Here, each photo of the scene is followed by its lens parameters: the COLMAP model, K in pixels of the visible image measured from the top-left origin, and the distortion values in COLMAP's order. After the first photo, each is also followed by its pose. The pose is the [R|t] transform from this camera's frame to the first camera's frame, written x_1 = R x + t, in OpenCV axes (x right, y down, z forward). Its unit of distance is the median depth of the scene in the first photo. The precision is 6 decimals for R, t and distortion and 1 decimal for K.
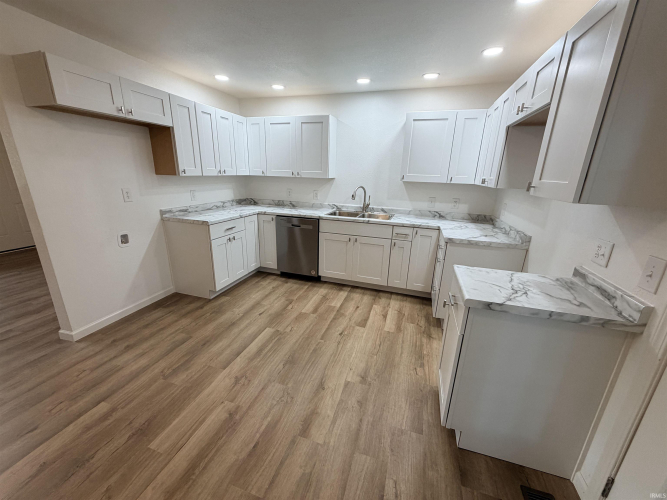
lens RADIAL K [[265.8, 0, 332.5], [0, 265.8, 249.3], [0, 0, 1]] dist [-0.002443, 0.000049]
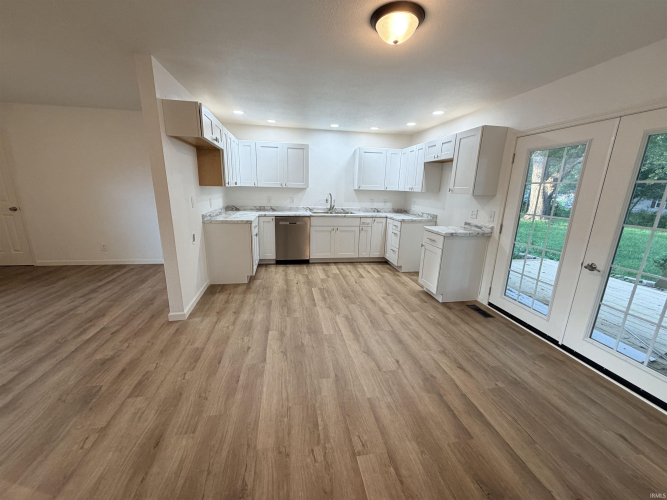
lens RADIAL K [[265.8, 0, 332.1], [0, 265.8, 250.4], [0, 0, 1]] dist [-0.002443, 0.000049]
pose [[0.882590, -0.112888, 0.456390, -0.684357], [0.128429, 0.991714, -0.003060, 0.091293], [-0.452263, 0.061315, 0.889775, -0.326831]]
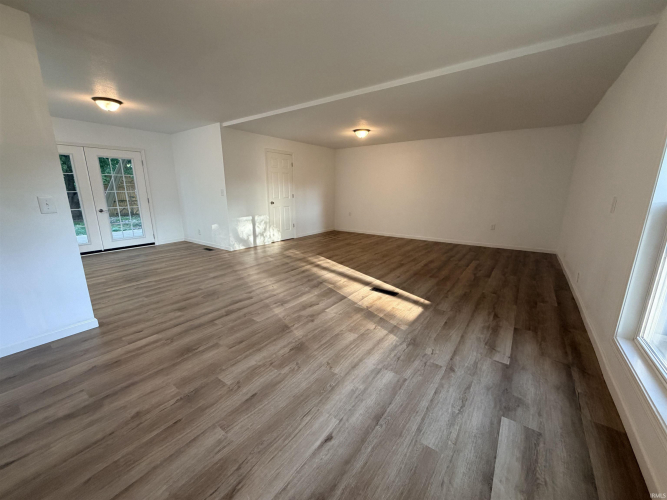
lens RADIAL K [[265.8, 0, 333.2], [0, 265.8, 251.3], [0, 0, 1]] dist [-0.002443, 0.000049]
pose [[-0.950468, -0.098300, 0.294868, -1.717272], [0.062835, 0.868318, 0.492012, -0.307082], [-0.304404, 0.486170, -0.819132, 1.136061]]
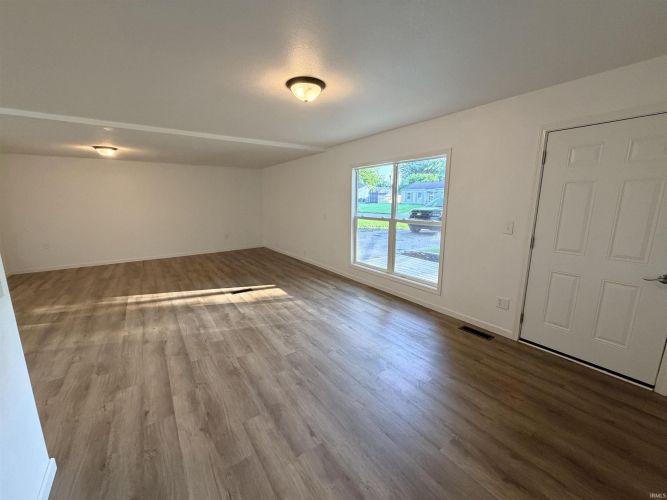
lens RADIAL K [[265.8, 0, 334.0], [0, 265.8, 249.3], [0, 0, 1]] dist [-0.002443, 0.000049]
pose [[-0.592058, 0.124030, -0.796294, -0.756871], [-0.242244, 0.915001, 0.322632, -0.409556], [0.768625, 0.383914, -0.511688, 1.293936]]
